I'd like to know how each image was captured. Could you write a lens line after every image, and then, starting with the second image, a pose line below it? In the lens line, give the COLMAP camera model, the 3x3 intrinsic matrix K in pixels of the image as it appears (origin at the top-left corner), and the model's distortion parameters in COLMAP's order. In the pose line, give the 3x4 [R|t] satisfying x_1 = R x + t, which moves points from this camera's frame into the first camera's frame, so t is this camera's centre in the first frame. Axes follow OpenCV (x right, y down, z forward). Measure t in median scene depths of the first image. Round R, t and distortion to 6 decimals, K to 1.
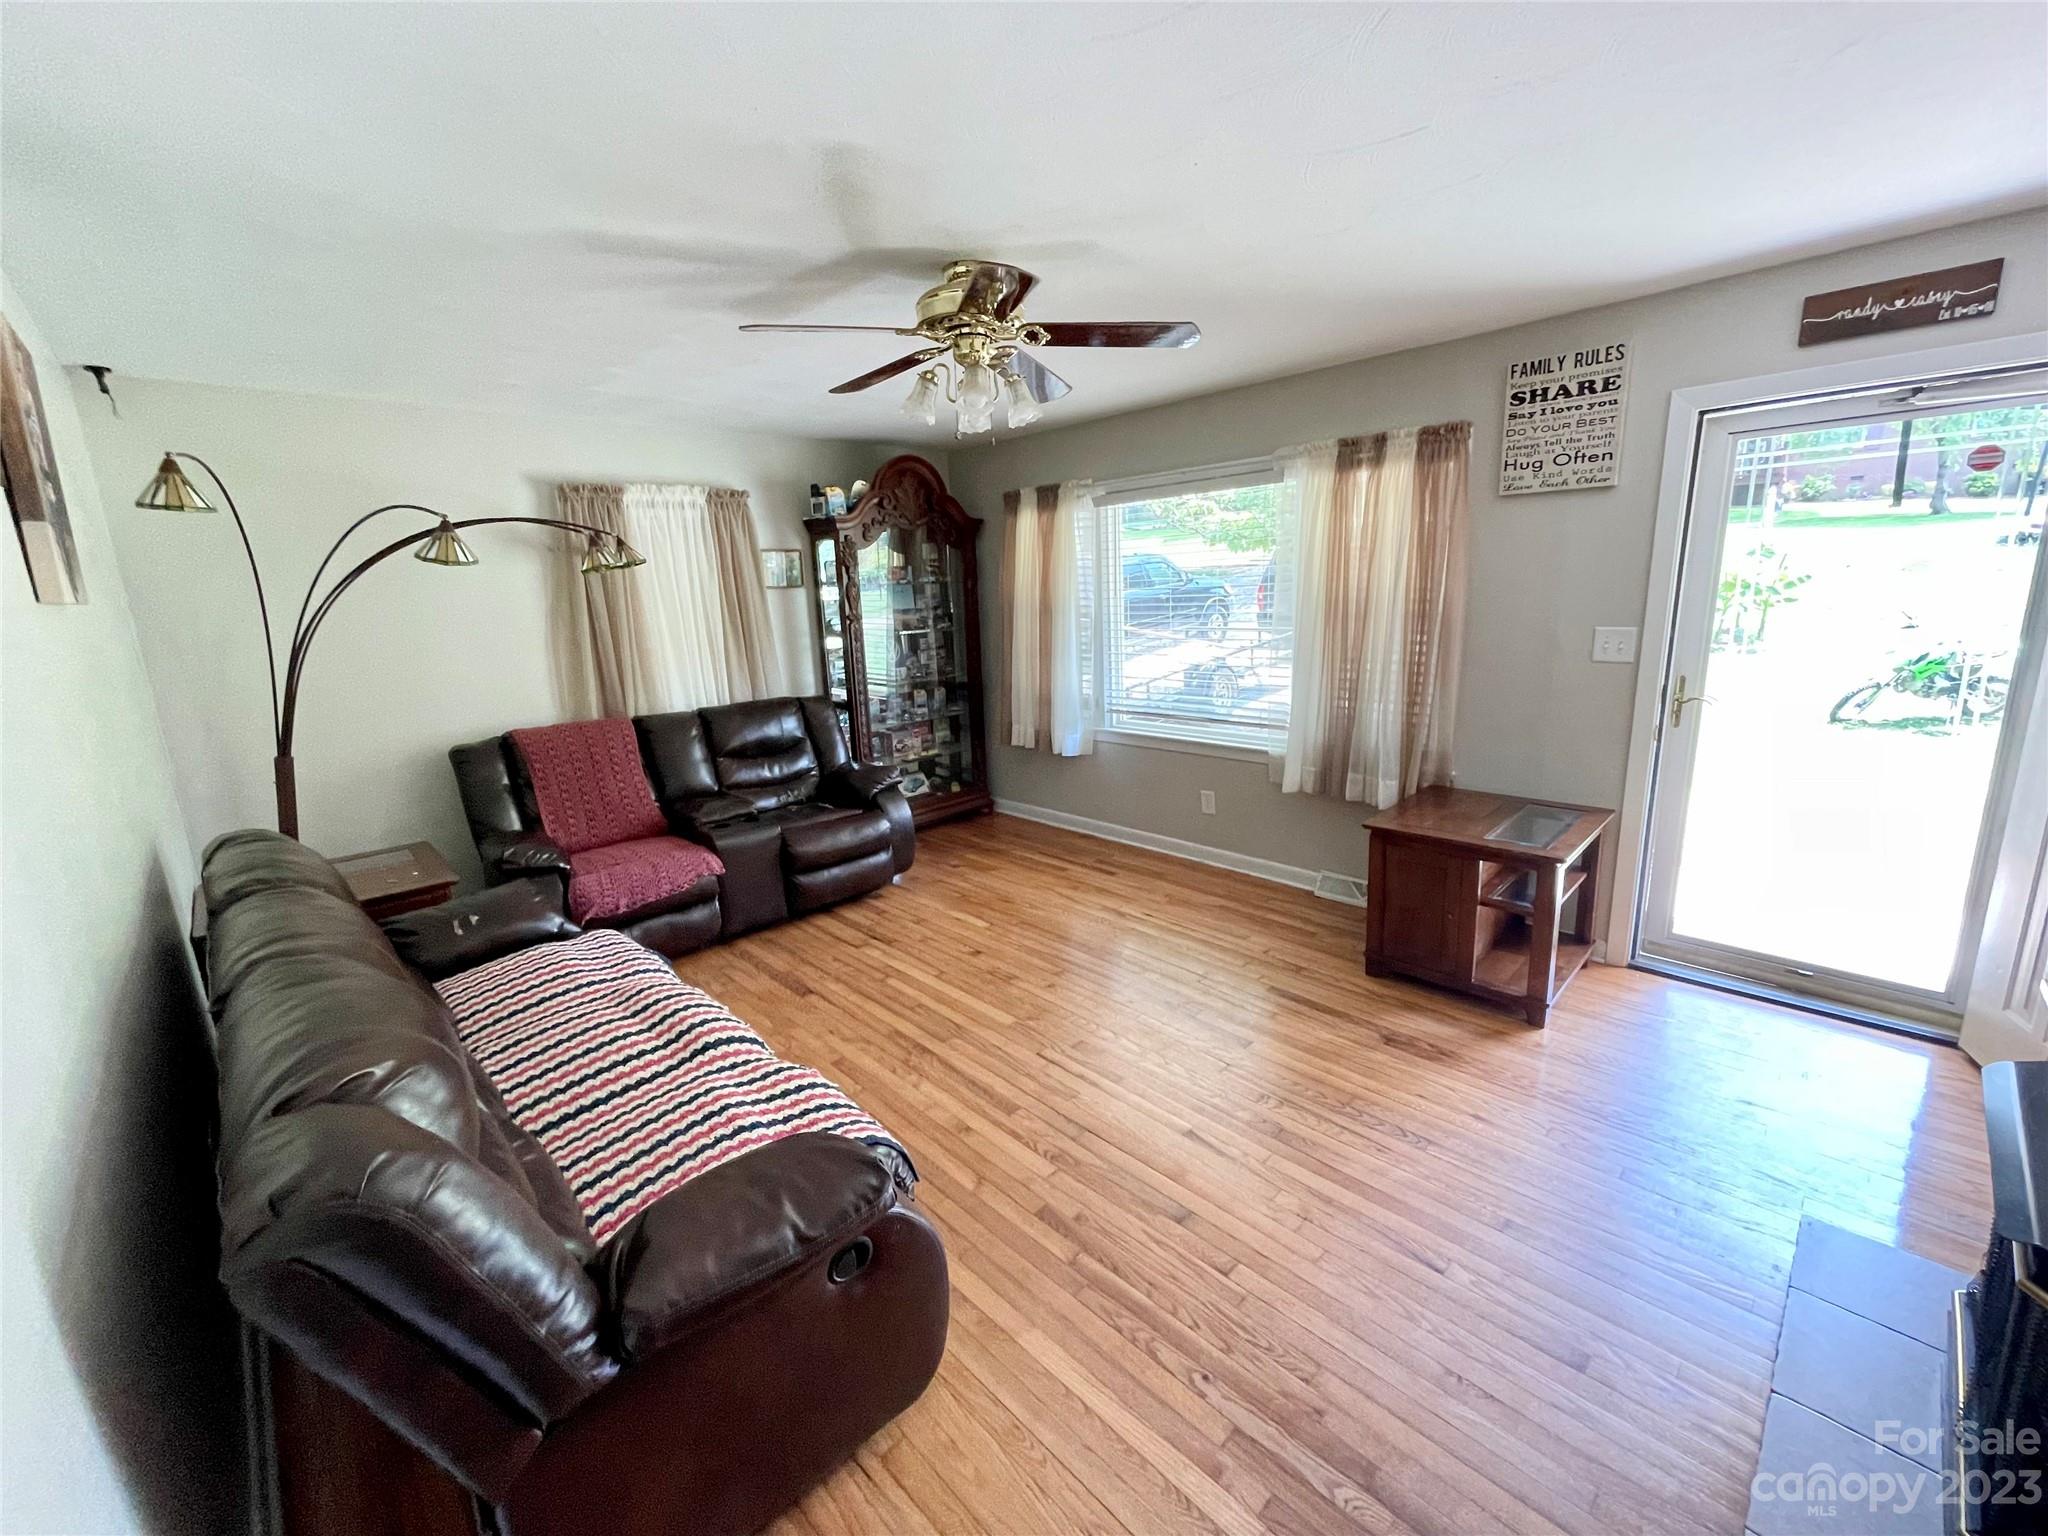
lens RADIAL K [[836.3, 0, 1025.5], [0, 836.3, 761.8], [0, 0, 1]] dist [-0.001422, 0.000042]
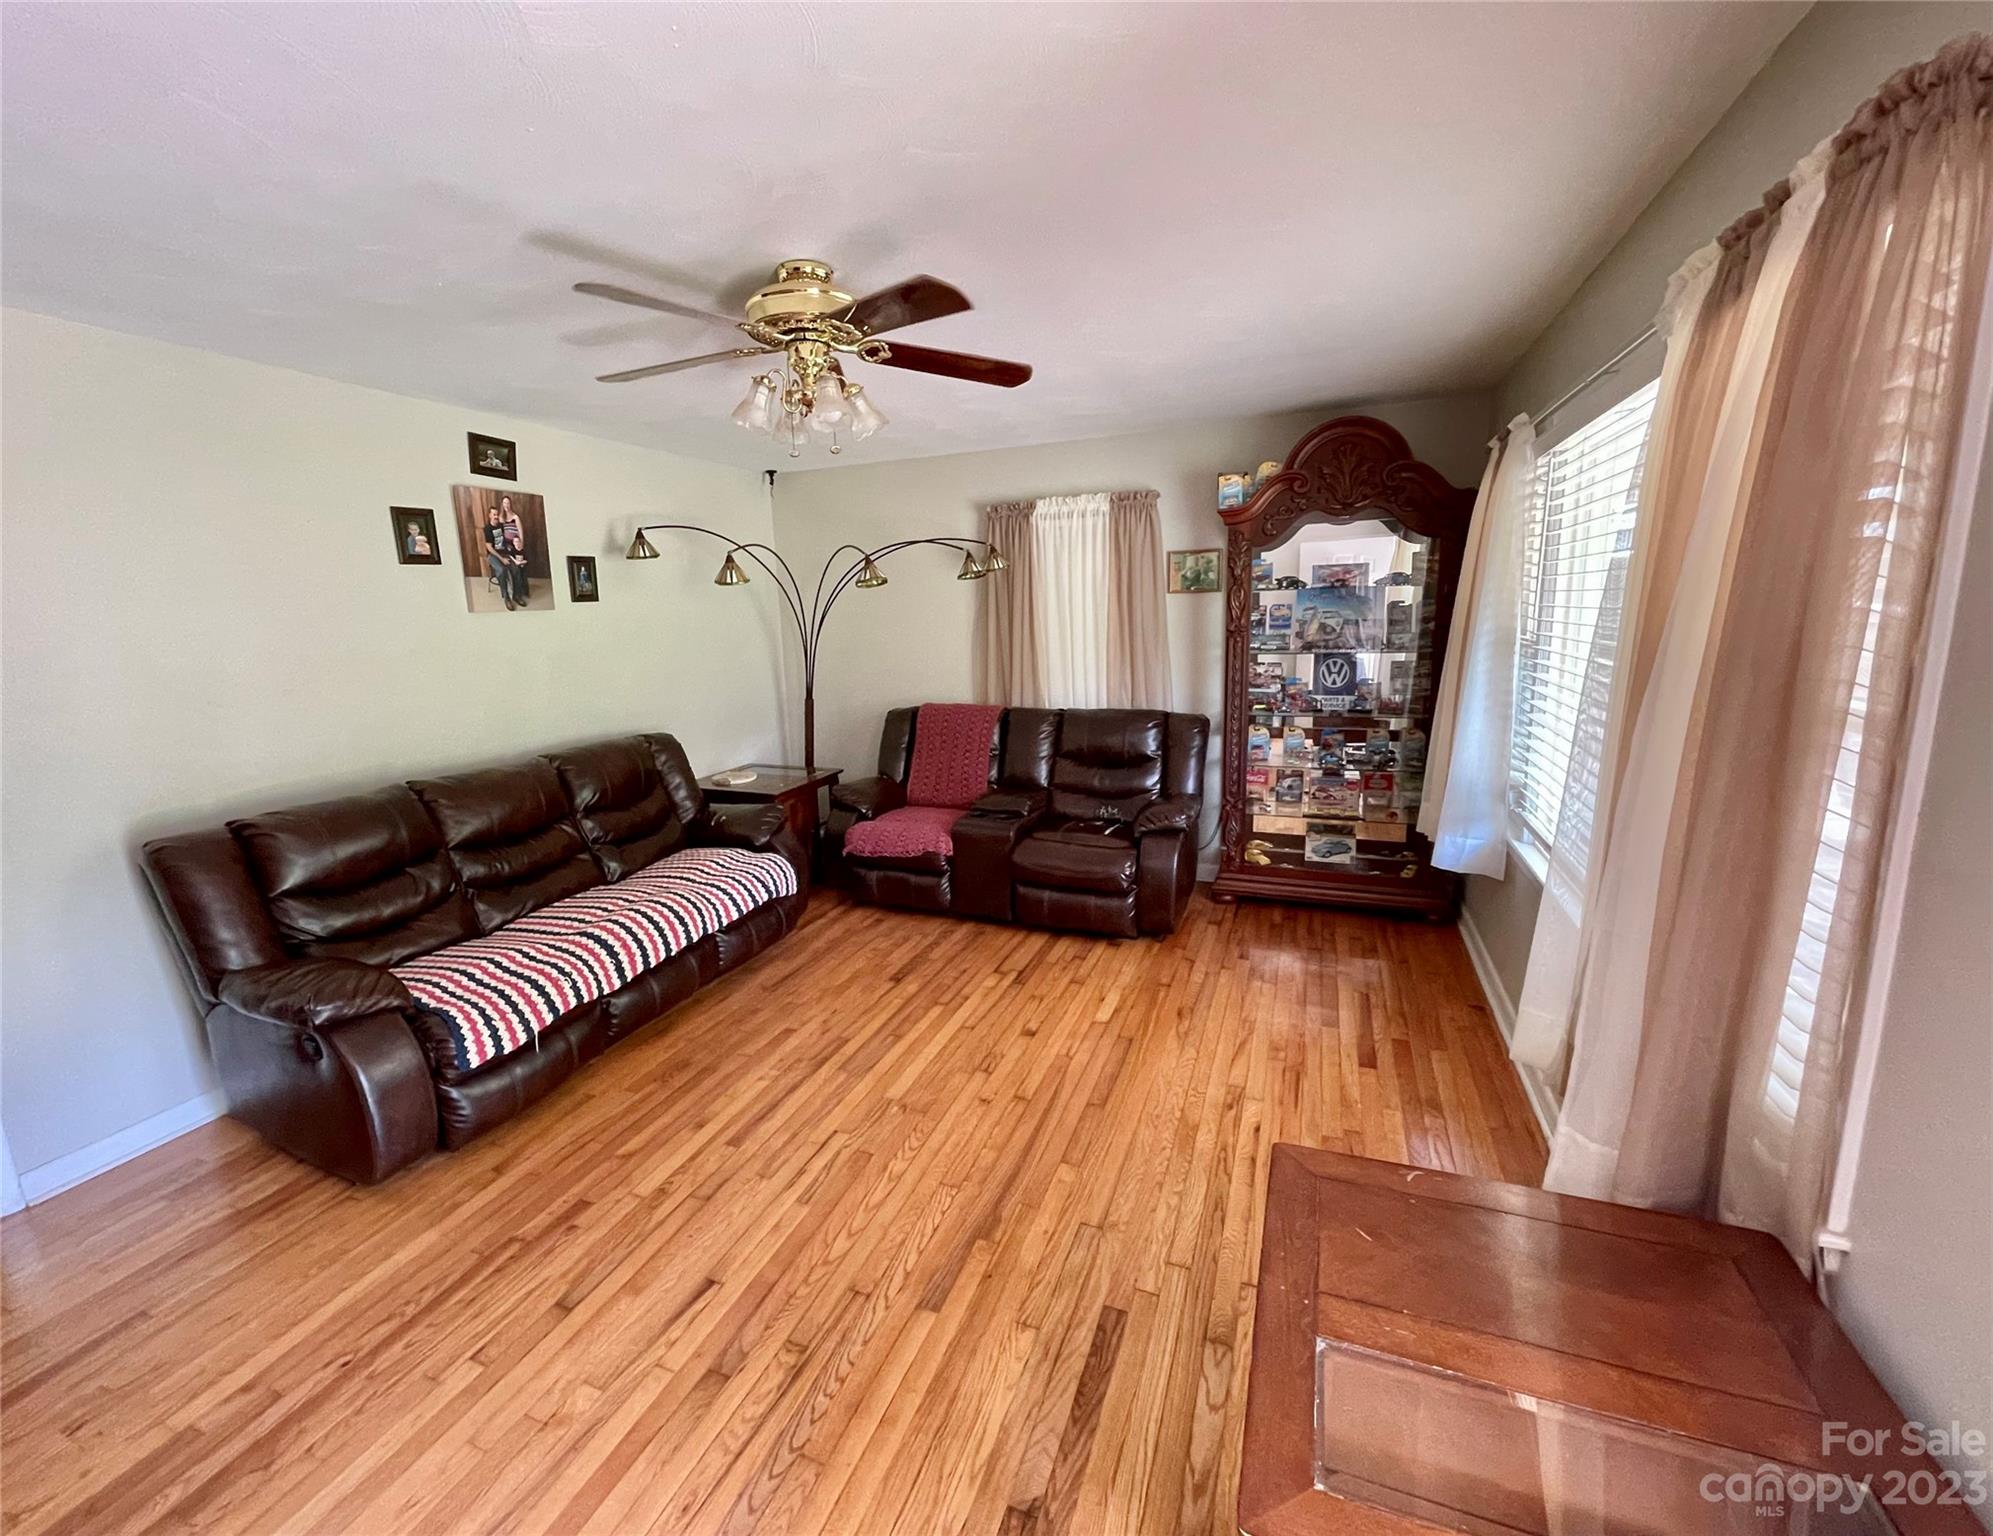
lens RADIAL K [[862.2, 0, 987.1], [0, 862.2, 752.3], [0, 0, 1]] dist [0.020825, 0.000486]
pose [[0.375062, 0.190686, -0.907175, 0.631293], [-0.175194, 0.975560, 0.132628, -0.151871], [0.910294, 0.109187, 0.399303, 0.540253]]
